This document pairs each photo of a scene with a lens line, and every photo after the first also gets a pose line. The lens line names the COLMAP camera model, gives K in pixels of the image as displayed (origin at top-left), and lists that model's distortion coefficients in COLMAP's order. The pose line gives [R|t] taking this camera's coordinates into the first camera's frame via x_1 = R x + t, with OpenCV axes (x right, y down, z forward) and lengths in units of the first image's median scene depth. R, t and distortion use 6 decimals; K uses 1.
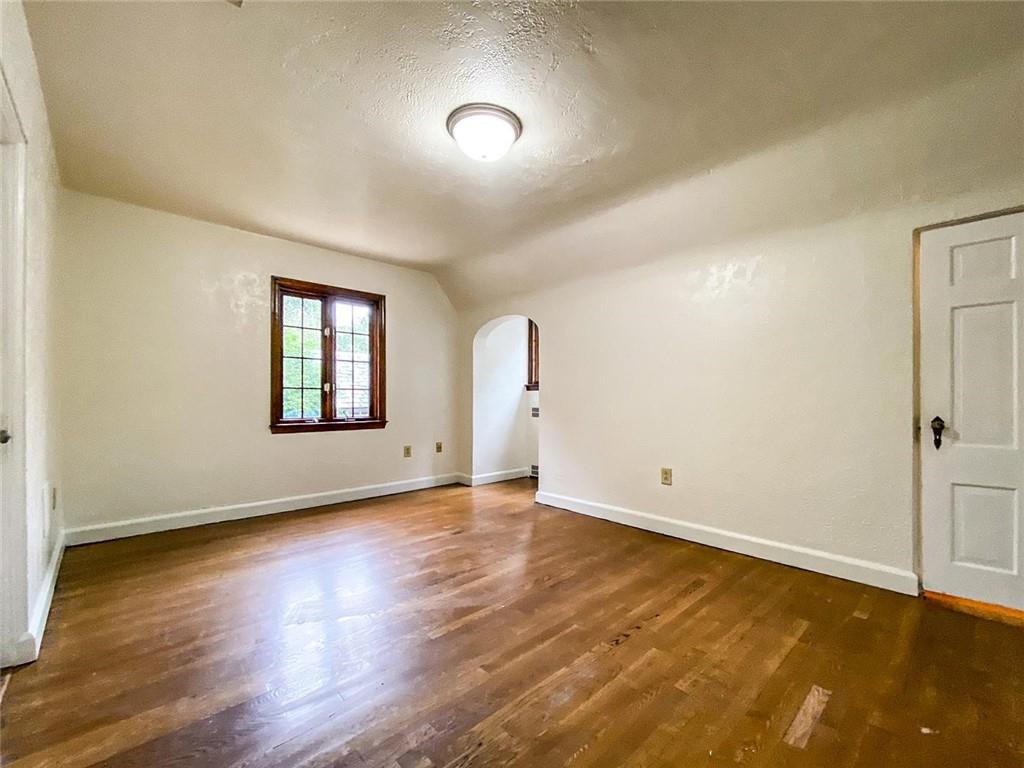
lens RADIAL K [[428.3, 0, 519.3], [0, 428.3, 391.4], [0, 0, 1]] dist [0.001470, -0.000024]
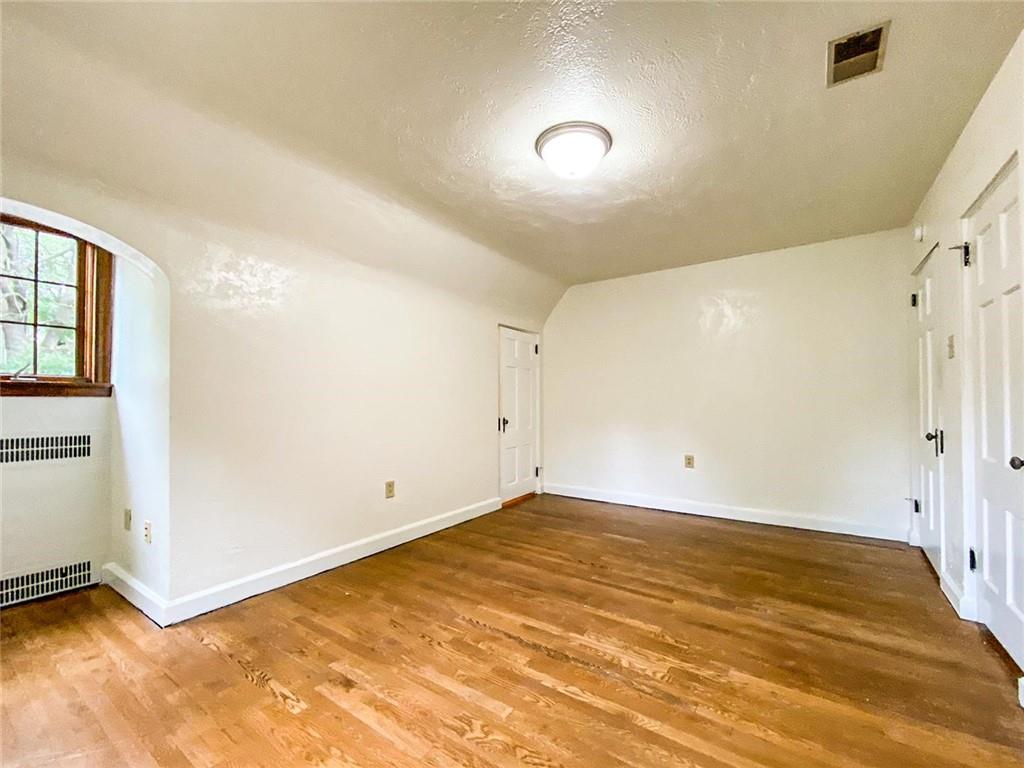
lens RADIAL K [[428.3, 0, 519.3], [0, 428.3, 391.4], [0, 0, 1]] dist [0.001470, -0.000024]
pose [[-0.207304, 0.014927, 0.978163, -0.910902], [-0.011542, 0.999777, -0.017703, -0.022783], [-0.978209, -0.014960, -0.207085, 1.178611]]
